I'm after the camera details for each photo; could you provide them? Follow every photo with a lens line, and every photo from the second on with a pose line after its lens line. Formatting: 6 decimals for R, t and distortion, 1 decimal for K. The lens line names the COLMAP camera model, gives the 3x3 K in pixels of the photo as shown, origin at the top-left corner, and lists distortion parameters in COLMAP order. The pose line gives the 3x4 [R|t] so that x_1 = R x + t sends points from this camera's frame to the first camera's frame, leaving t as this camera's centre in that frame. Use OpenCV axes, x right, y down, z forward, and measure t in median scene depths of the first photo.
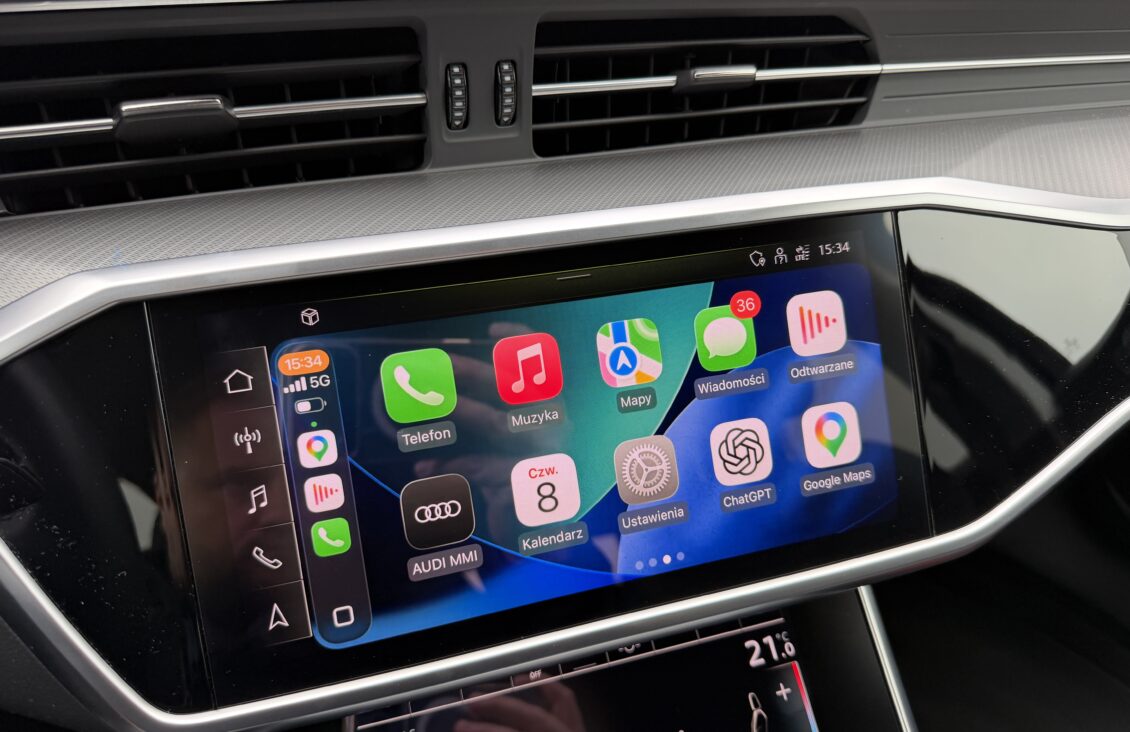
lens RADIAL K [[822.6, 0, 566.4], [0, 822.6, 369.3], [0, 0, 1]] dist [0.112512, -0.279934]
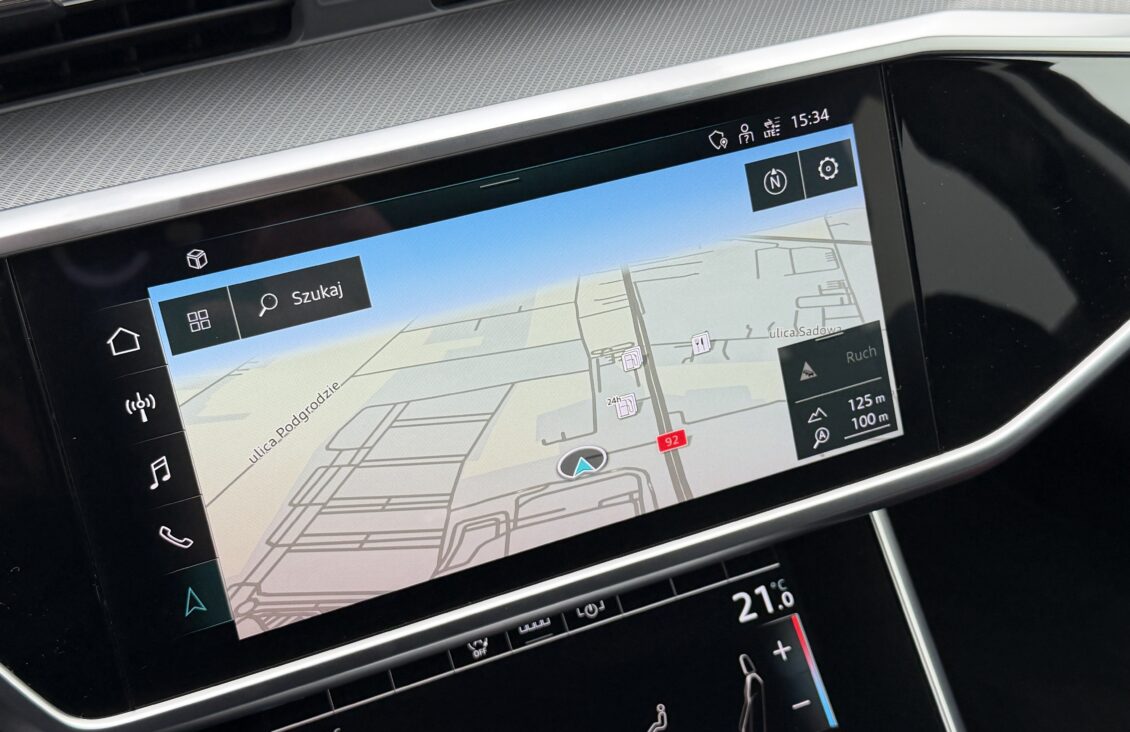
lens RADIAL K [[1489.7, 0, 569.0], [0, 1489.7, 391.8], [0, 0, 1]] dist [0.179668, -0.449291]
pose [[0.994790, -0.072734, 0.071428, -0.041308], [0.061793, 0.987507, 0.144956, -0.108814], [-0.081079, -0.139787, 0.986856, -0.488114]]
